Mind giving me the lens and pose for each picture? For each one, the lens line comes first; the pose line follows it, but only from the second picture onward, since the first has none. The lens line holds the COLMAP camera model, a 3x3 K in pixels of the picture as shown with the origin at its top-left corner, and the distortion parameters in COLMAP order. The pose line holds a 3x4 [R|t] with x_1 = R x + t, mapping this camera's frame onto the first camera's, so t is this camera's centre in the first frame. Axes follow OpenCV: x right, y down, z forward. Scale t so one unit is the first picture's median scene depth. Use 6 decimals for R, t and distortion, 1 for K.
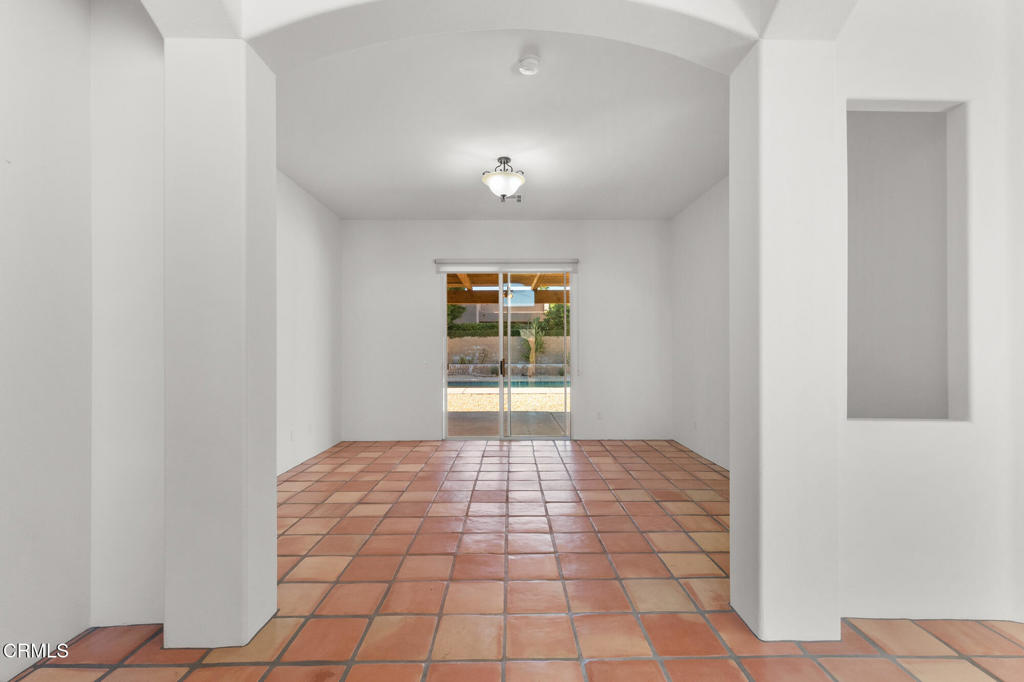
lens RADIAL K [[444.8, 0, 512.0], [0, 444.8, 341.0], [0, 0, 1]] dist [0.002046, 0.000557]
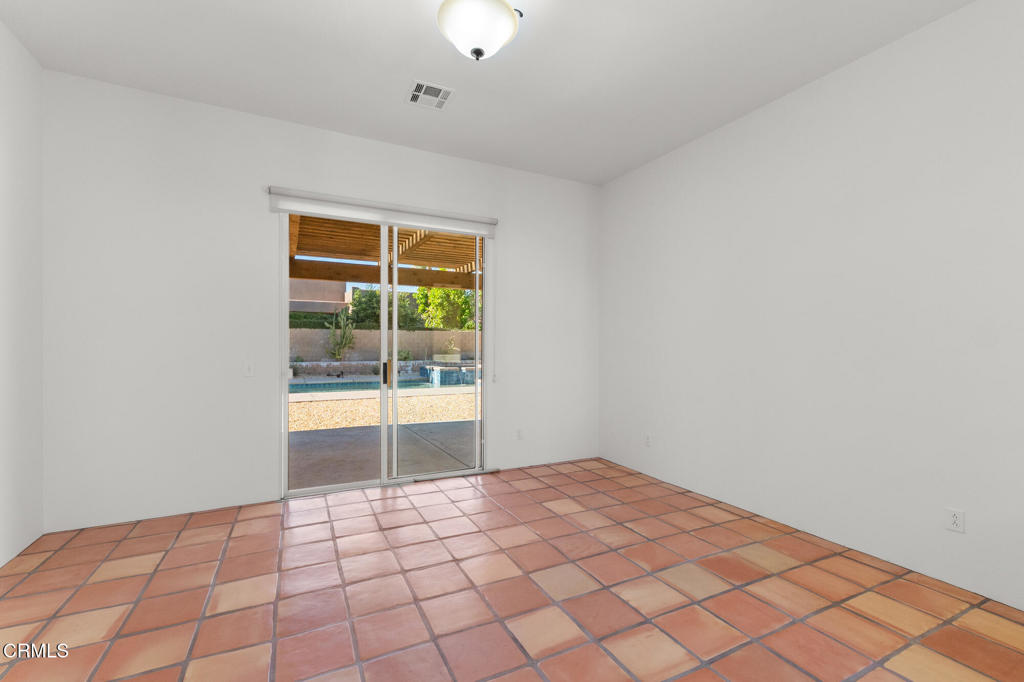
lens RADIAL K [[444.8, 0, 512.0], [0, 444.8, 341.0], [0, 0, 1]] dist [0.002046, 0.000557]
pose [[0.894438, 0.011236, 0.447050, -0.154404], [-0.015623, 0.999859, 0.006127, 0.007389], [-0.446919, -0.012464, 0.894488, 0.362041]]
